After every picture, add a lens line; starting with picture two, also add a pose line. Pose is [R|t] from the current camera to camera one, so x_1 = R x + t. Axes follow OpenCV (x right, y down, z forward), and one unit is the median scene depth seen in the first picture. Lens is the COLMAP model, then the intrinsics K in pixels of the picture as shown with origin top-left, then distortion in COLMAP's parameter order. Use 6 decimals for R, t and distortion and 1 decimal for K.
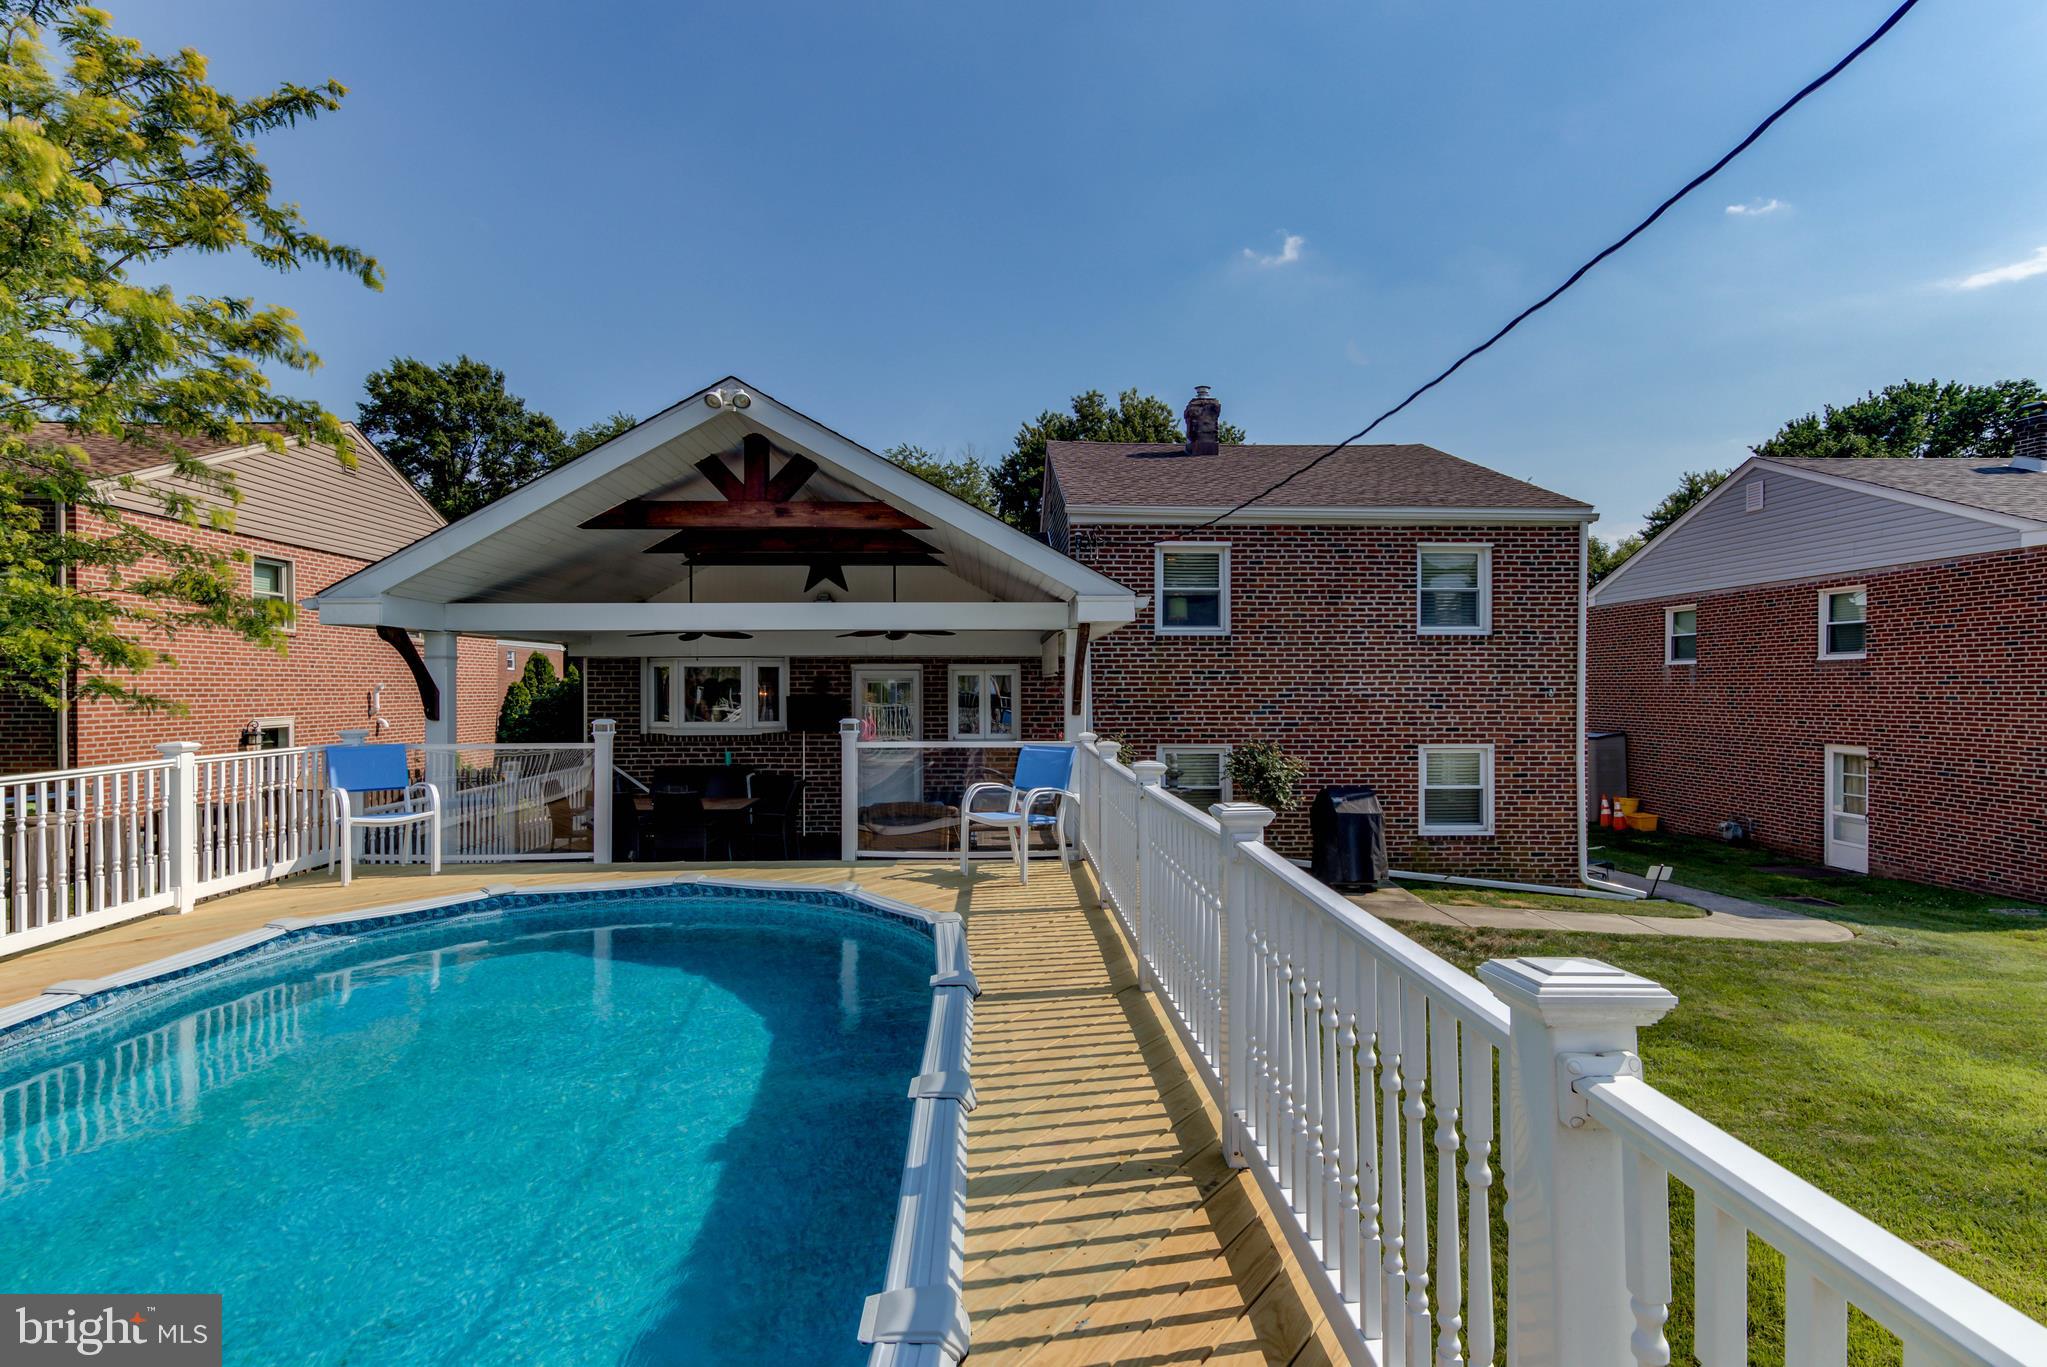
lens RADIAL K [[1026.1, 0, 1023.6], [0, 1026.1, 690.5], [0, 0, 1]] dist [0.023012, -0.009490]
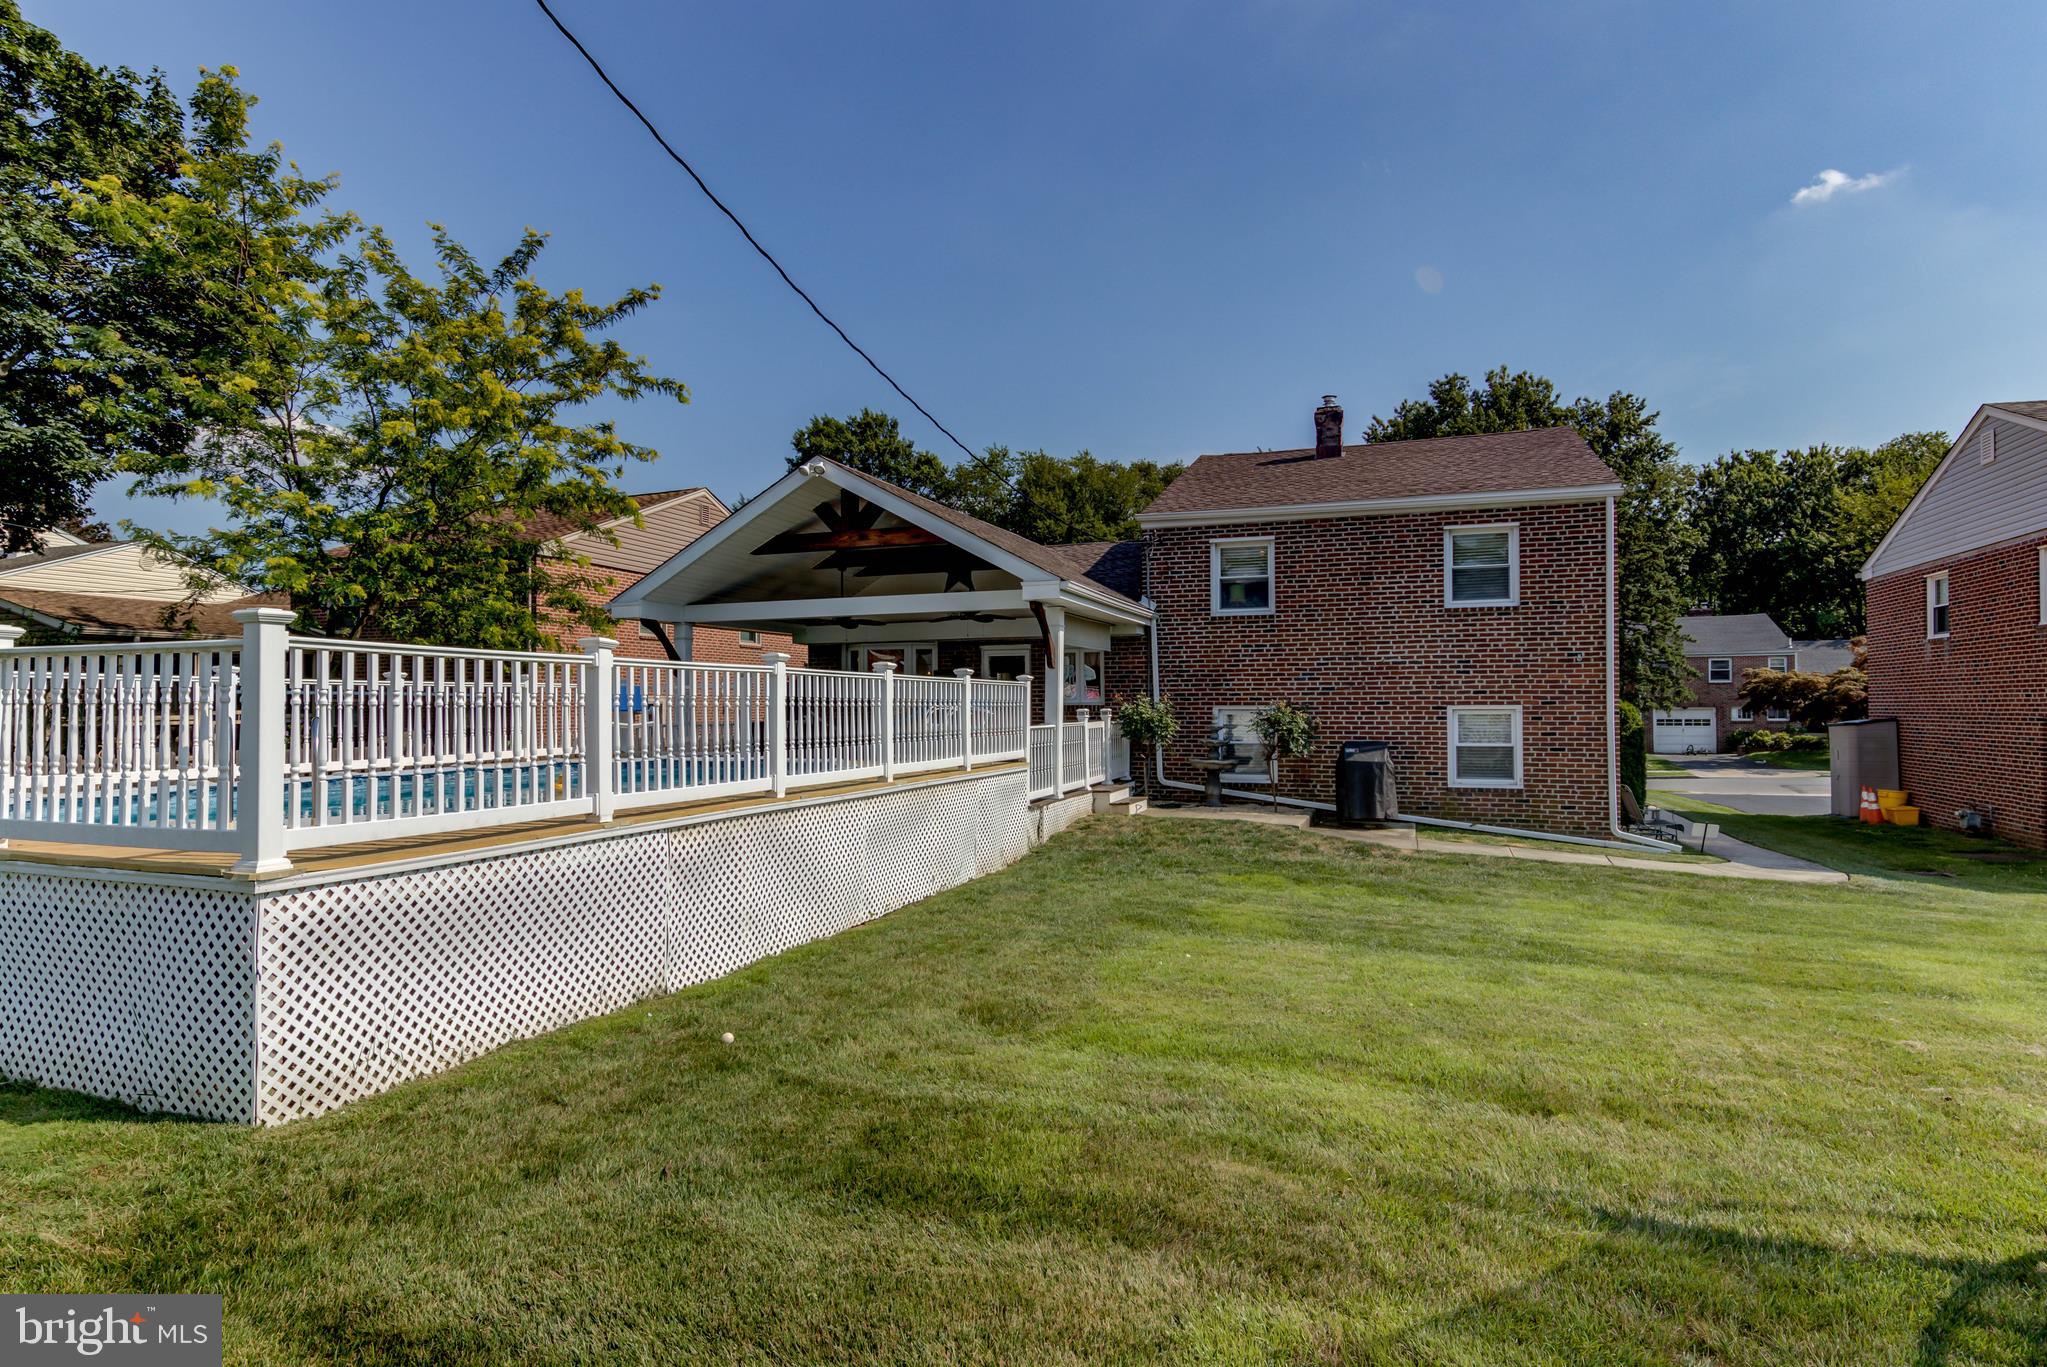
lens RADIAL K [[1097.7, 0, 1023.8], [0, 1097.7, 693.2], [0, 0, 1]] dist [0.015435, -0.000118]
pose [[0.926934, -0.007852, -0.375141, 0.405741], [0.001495, 0.999850, -0.017233, 0.058591], [0.375220, 0.015413, 0.926808, -0.282864]]
